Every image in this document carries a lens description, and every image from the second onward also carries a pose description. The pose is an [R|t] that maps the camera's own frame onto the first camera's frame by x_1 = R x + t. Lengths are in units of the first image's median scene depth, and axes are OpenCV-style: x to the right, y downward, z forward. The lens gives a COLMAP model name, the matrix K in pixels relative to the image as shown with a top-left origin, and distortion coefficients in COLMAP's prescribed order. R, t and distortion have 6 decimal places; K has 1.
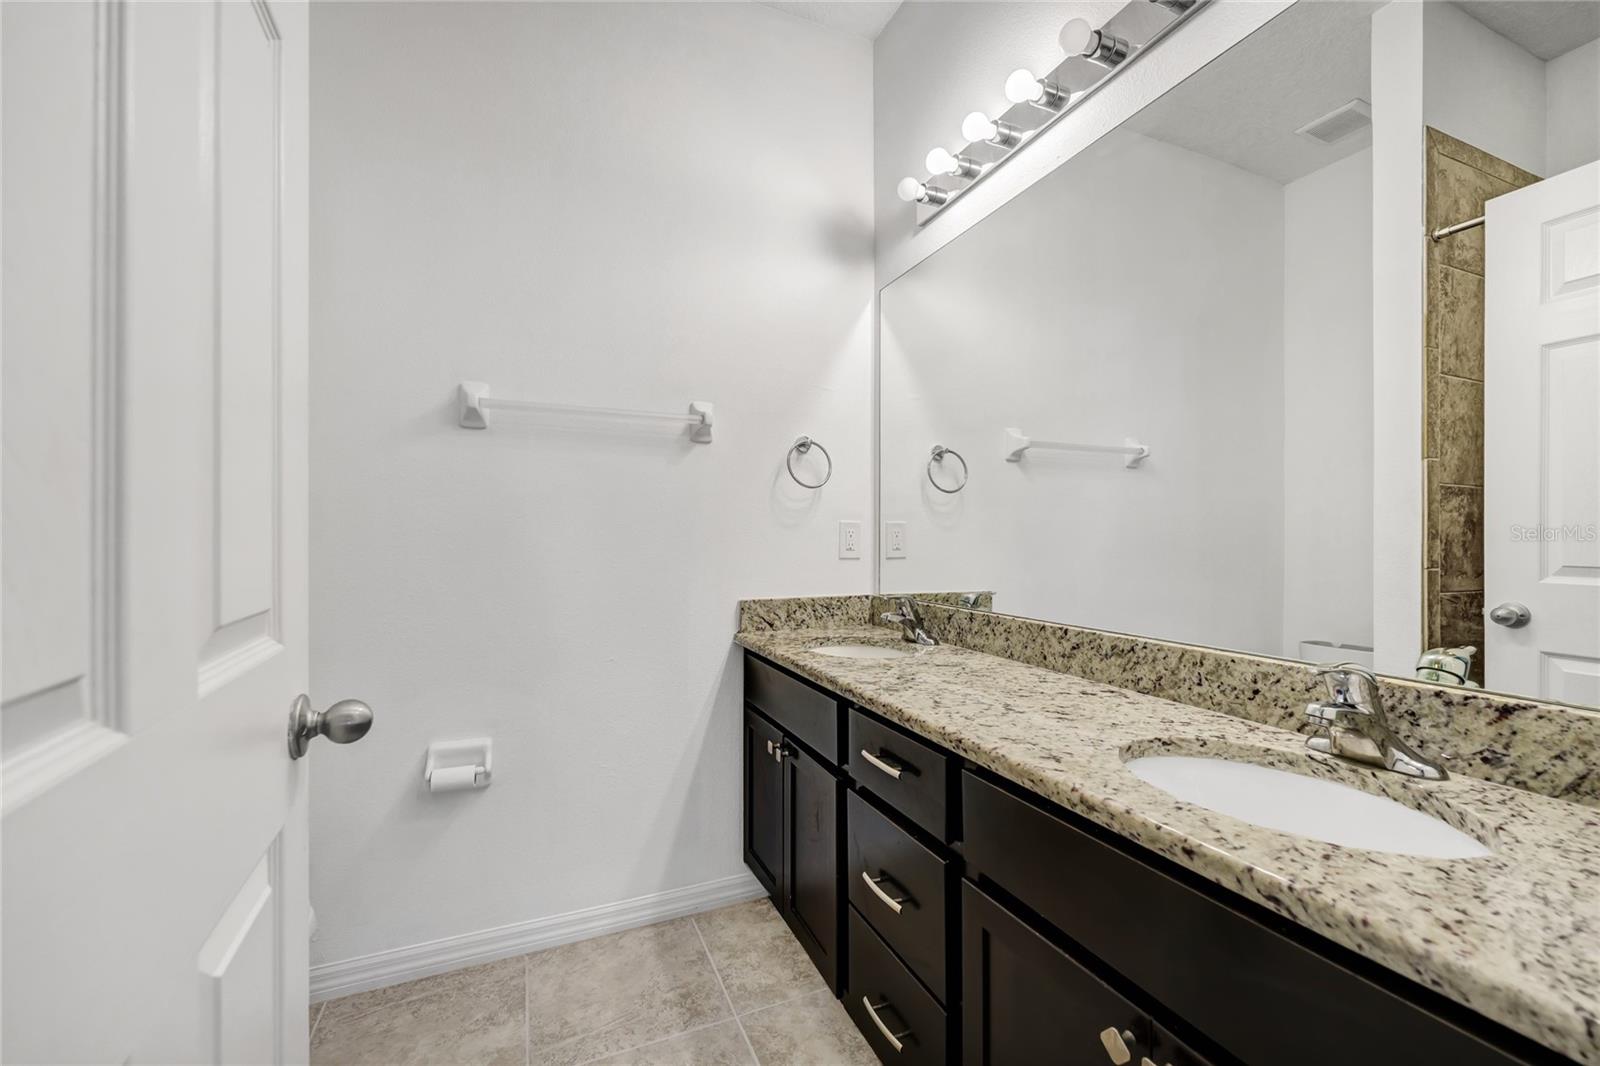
lens RADIAL K [[669.2, 0, 800.0], [0, 669.2, 533.0], [0, 0, 1]] dist [-0.001070, -0.000326]
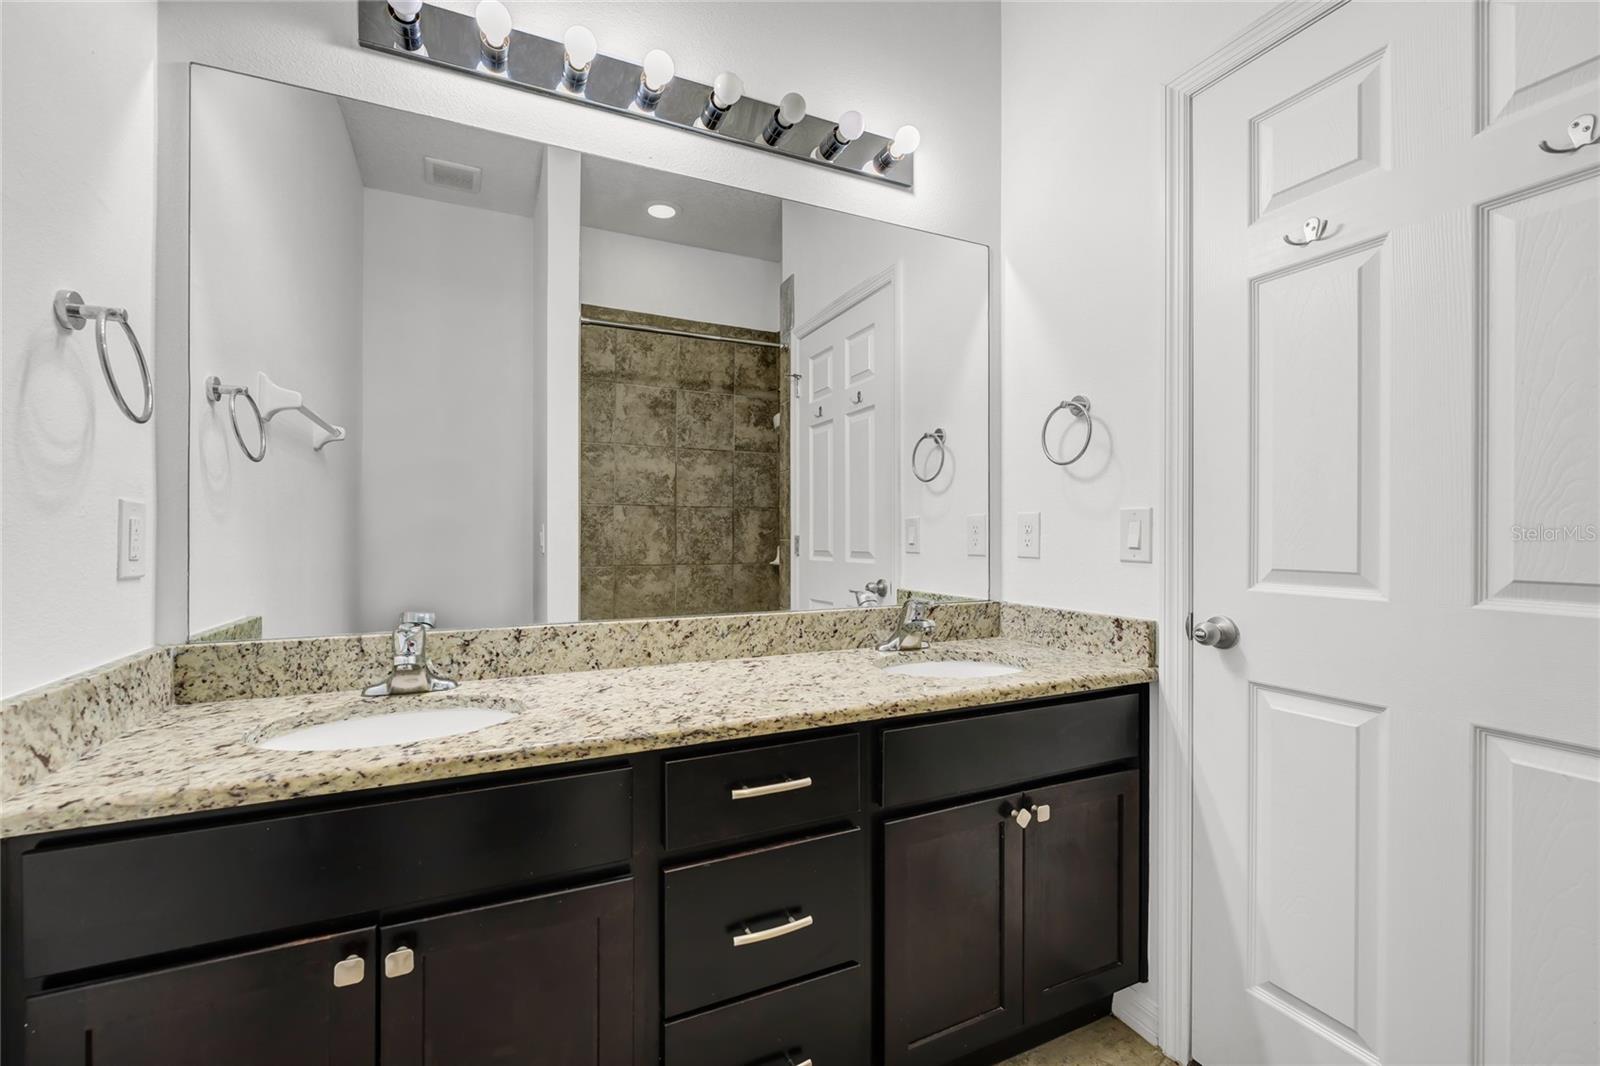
lens RADIAL K [[645.4, 0, 798.0], [0, 645.4, 534.9], [0, 0, 1]] dist [-0.000112, 0.000051]
pose [[-0.033626, 0.000210, 0.999434, -0.680235], [-0.005585, 0.999984, -0.000398, 0.008273], [-0.999419, -0.005595, -0.033624, 0.921664]]
